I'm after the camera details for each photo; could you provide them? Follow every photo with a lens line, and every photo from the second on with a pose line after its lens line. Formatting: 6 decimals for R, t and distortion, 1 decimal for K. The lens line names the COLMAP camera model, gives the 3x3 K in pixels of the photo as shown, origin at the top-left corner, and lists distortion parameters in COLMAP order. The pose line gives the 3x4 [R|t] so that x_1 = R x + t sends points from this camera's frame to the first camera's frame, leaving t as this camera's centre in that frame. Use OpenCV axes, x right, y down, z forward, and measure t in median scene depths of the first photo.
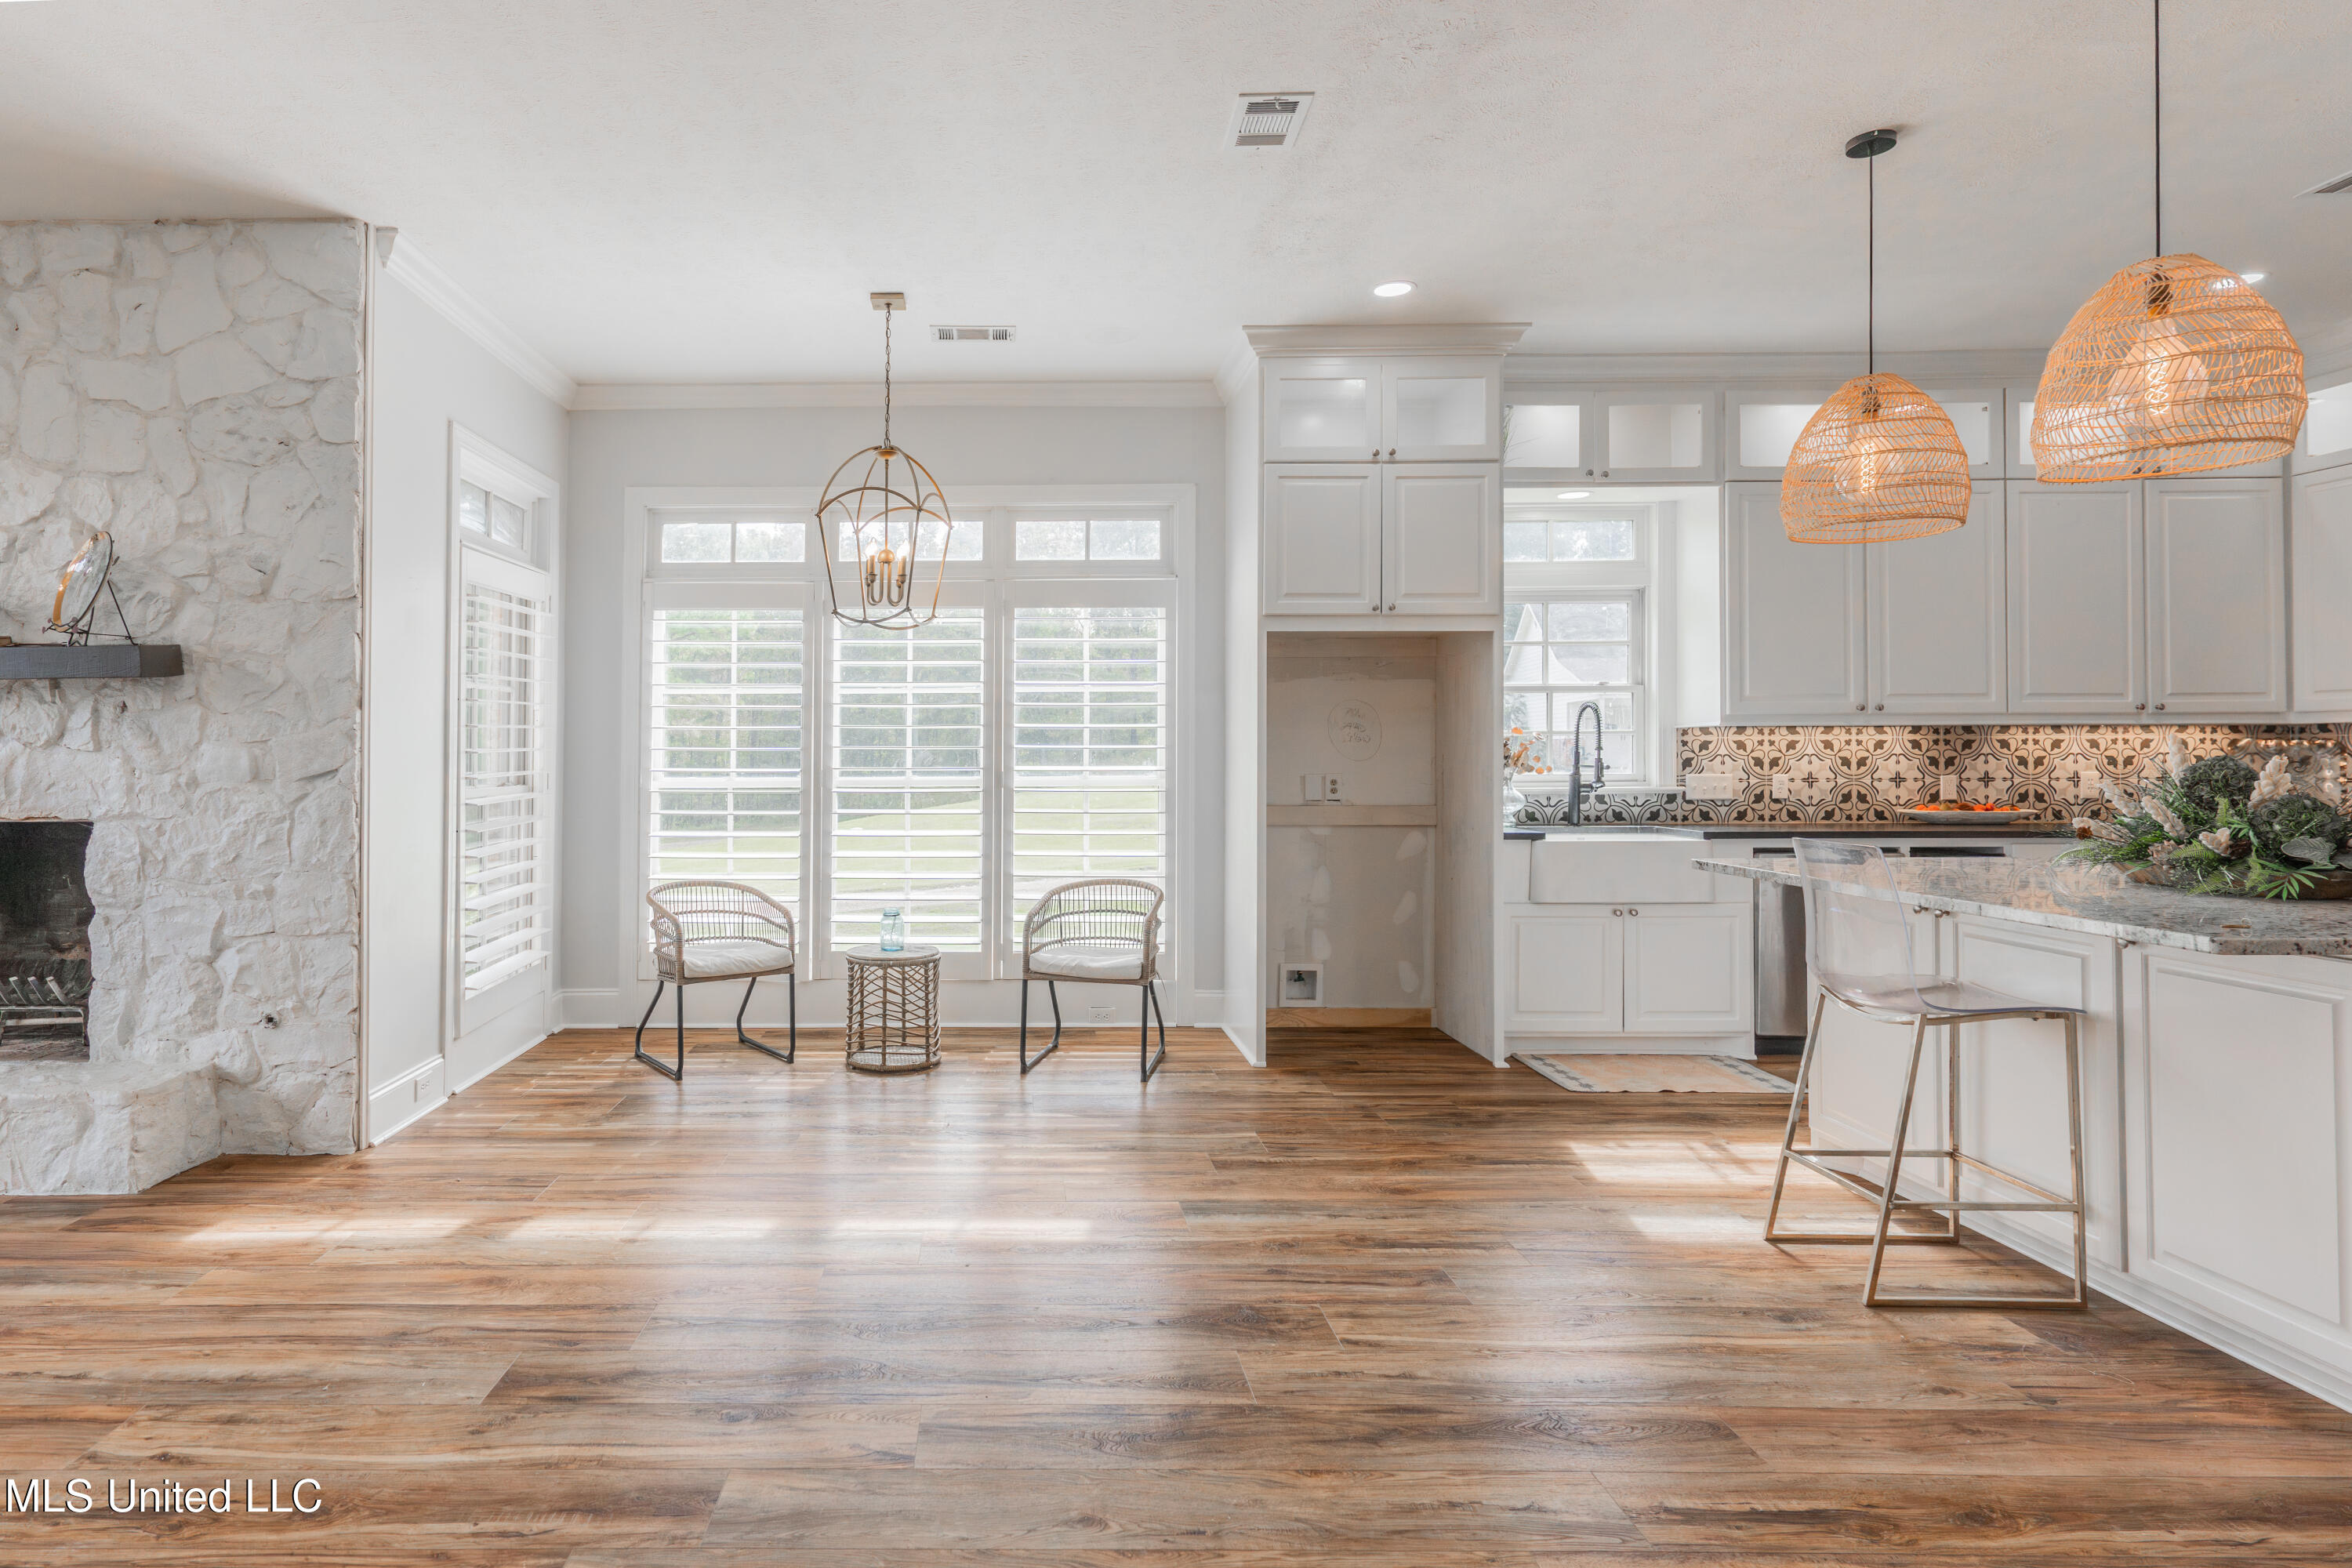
lens RADIAL K [[1233.1, 0, 1175.0], [0, 1233.1, 783.2], [0, 0, 1]] dist [0.004586, -0.000415]
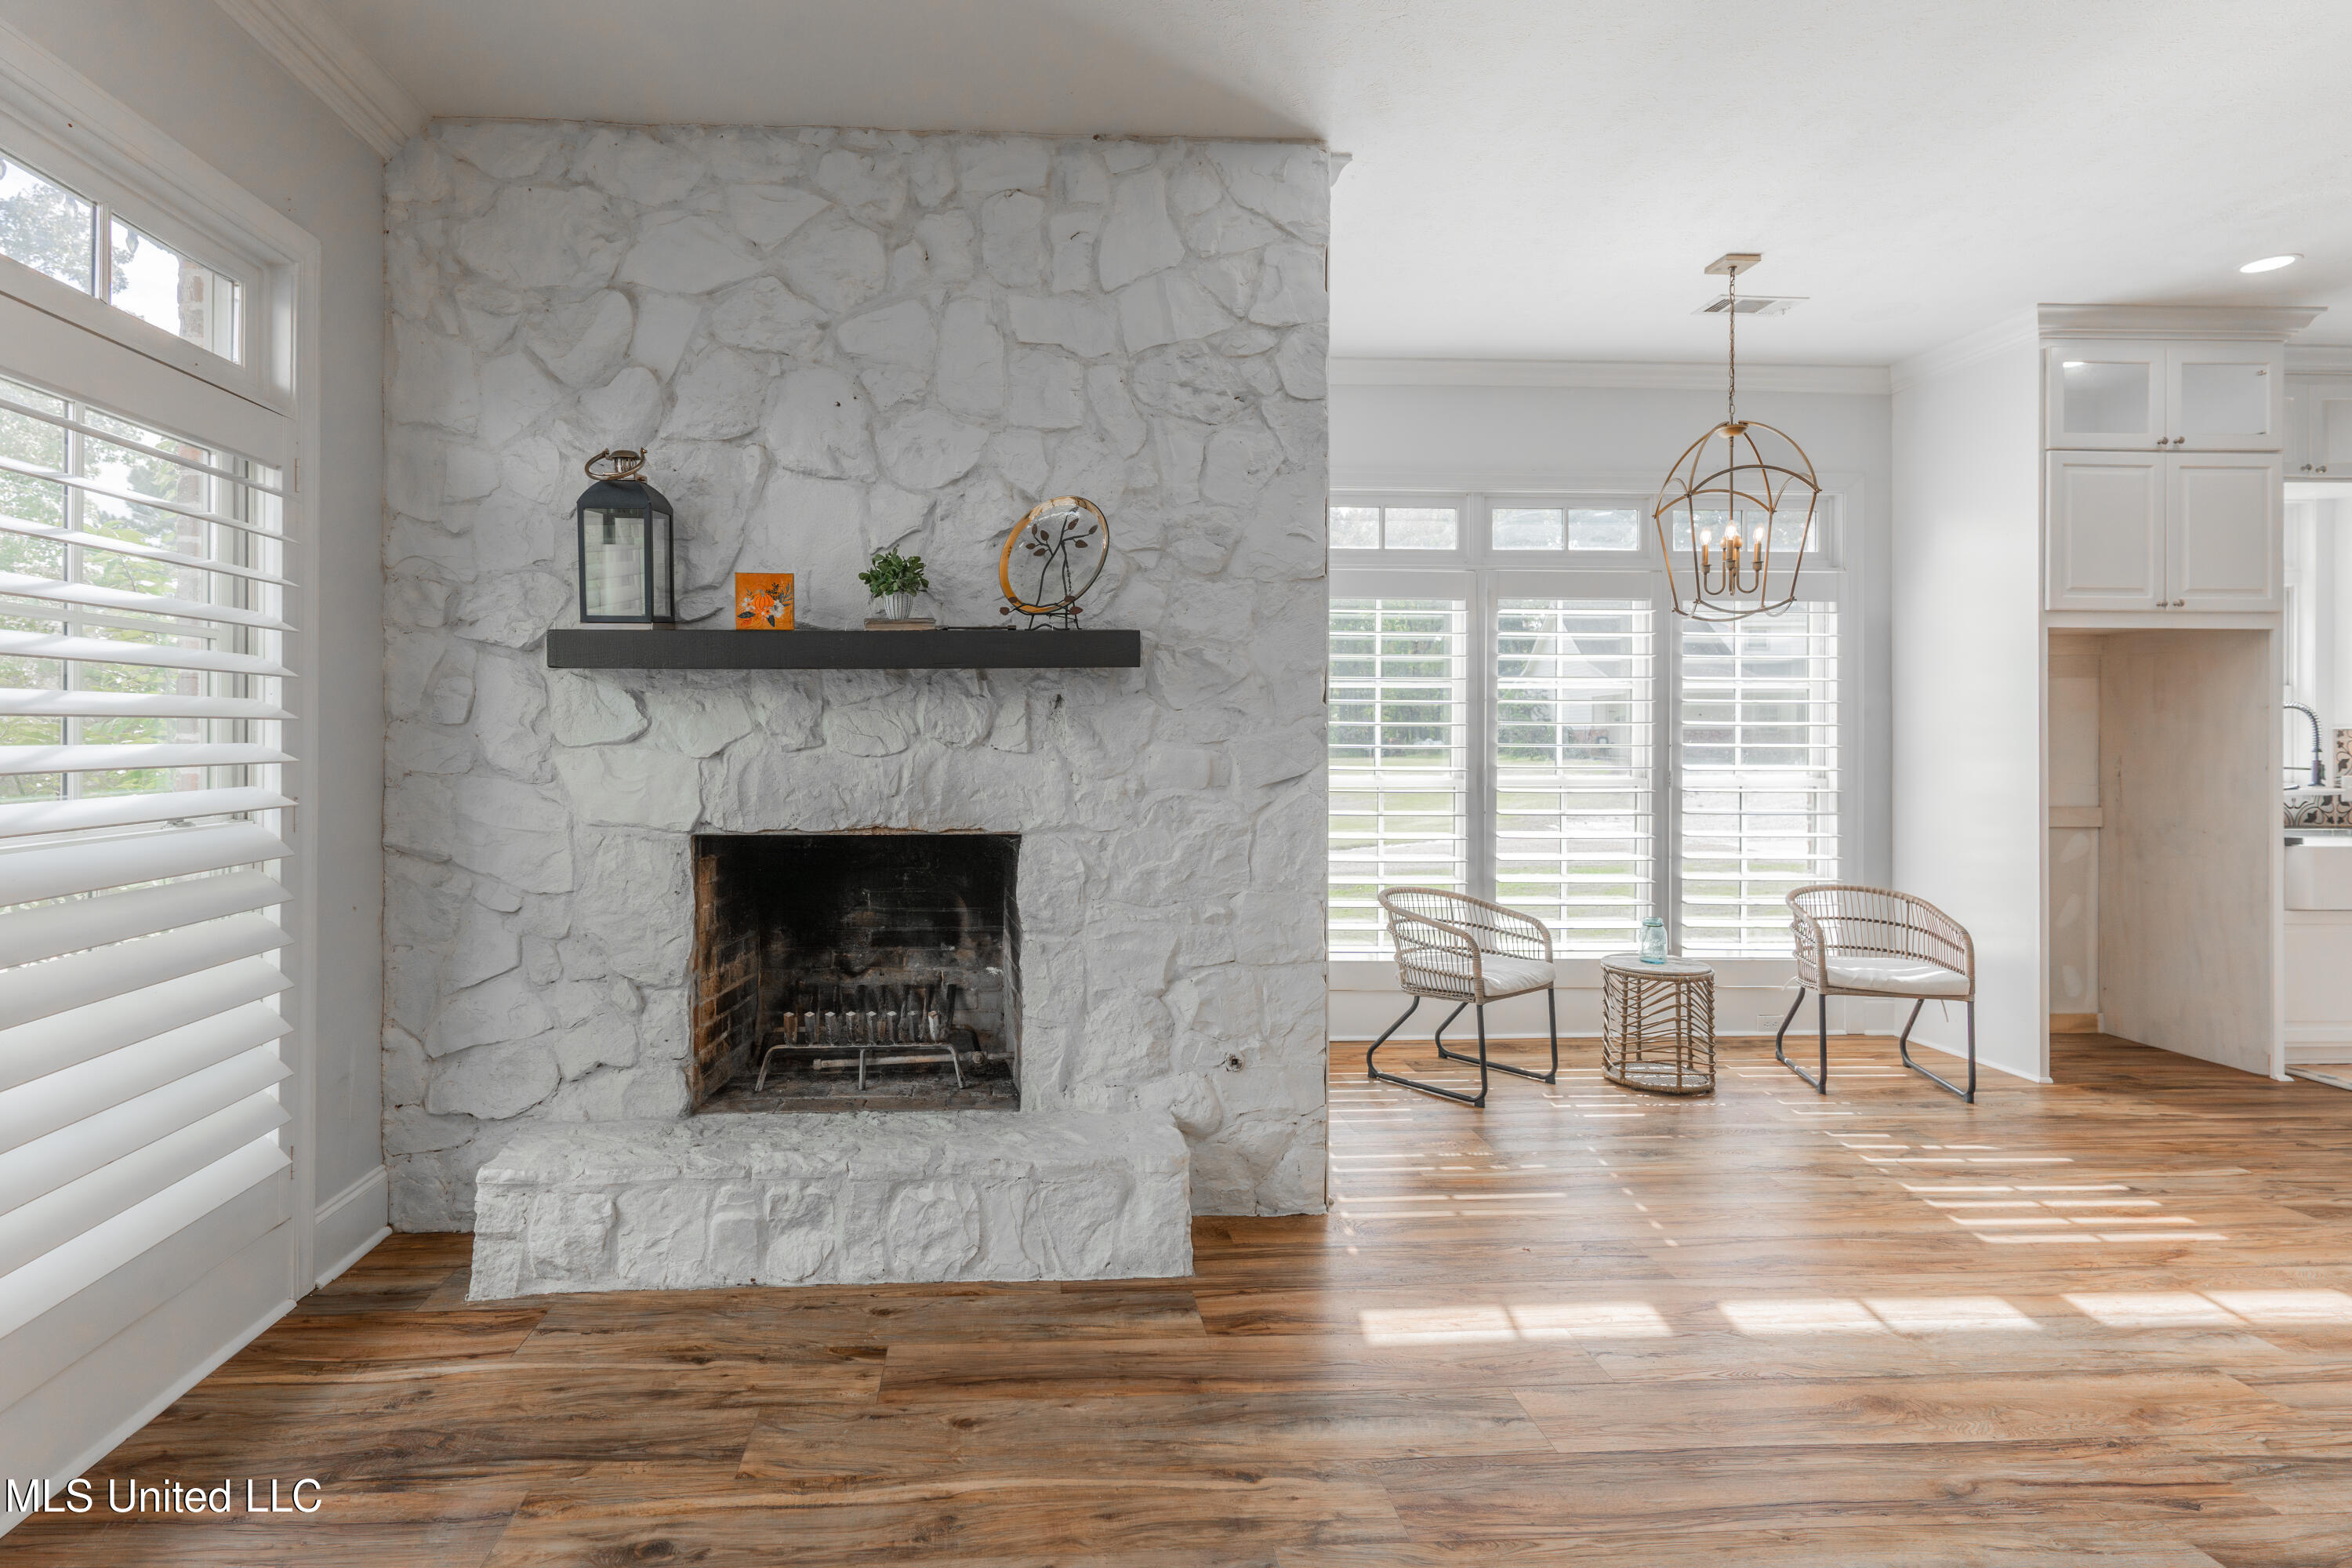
lens RADIAL K [[1119.3, 0, 1176.1], [0, 1119.3, 782.1], [0, 0, 1]] dist [-0.002204, 0.002403]
pose [[0.998565, 0.002580, 0.053482, -0.810379], [-0.003318, 0.999901, 0.013706, -0.016247], [-0.053441, -0.013864, 0.998475, 0.215675]]
